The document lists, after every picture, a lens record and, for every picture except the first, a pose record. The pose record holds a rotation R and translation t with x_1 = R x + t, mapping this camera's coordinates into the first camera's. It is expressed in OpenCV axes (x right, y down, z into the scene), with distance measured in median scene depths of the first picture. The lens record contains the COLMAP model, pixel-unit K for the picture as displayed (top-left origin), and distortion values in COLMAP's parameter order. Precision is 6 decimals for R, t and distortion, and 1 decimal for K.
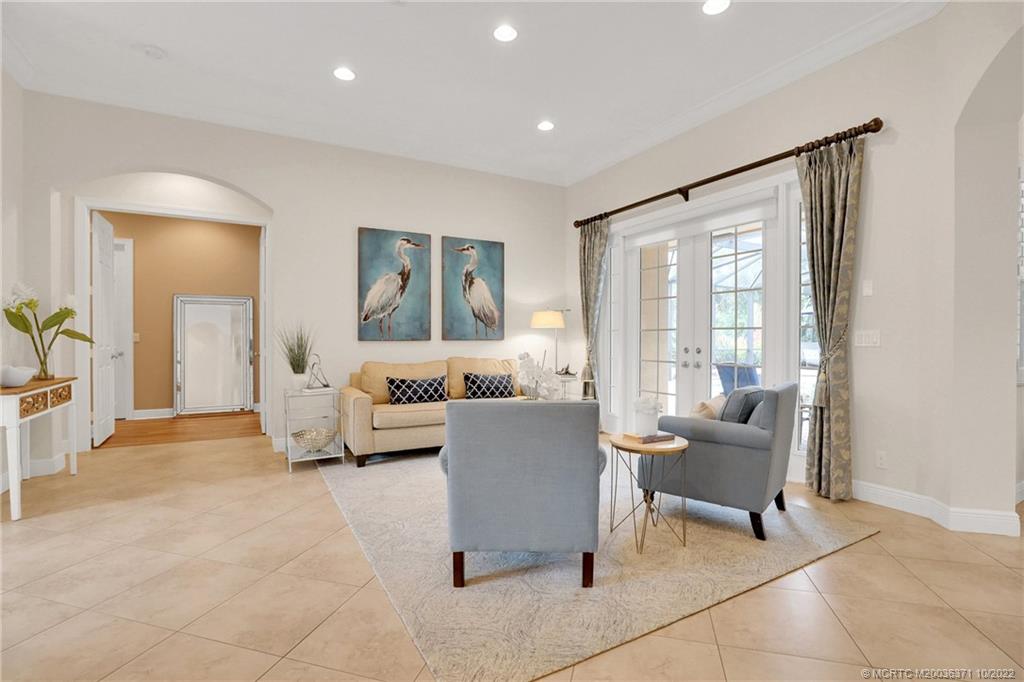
lens RADIAL K [[468.1, 0, 519.0], [0, 468.1, 333.9], [0, 0, 1]] dist [-0.040010, 0.000083]
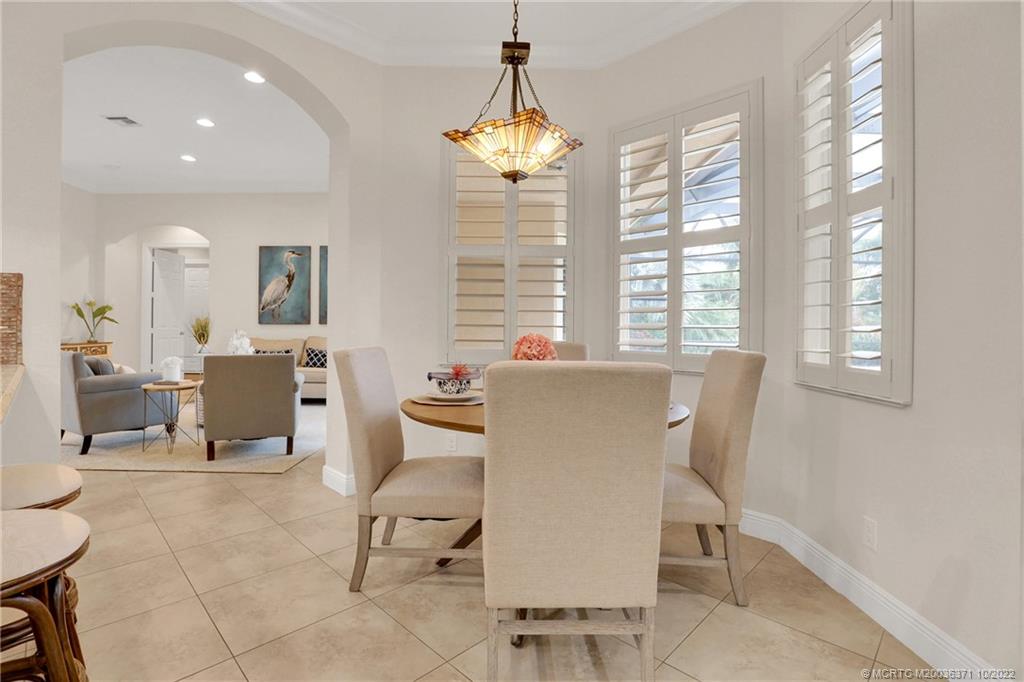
lens RADIAL K [[468.1, 0, 519.0], [0, 468.1, 333.9], [0, 0, 1]] dist [-0.040010, 0.000083]
pose [[0.881834, 0.011841, -0.471412, 1.035241], [-0.002003, 0.999770, 0.021367, 0.013171], [0.471557, -0.017898, 0.881654, 0.100194]]
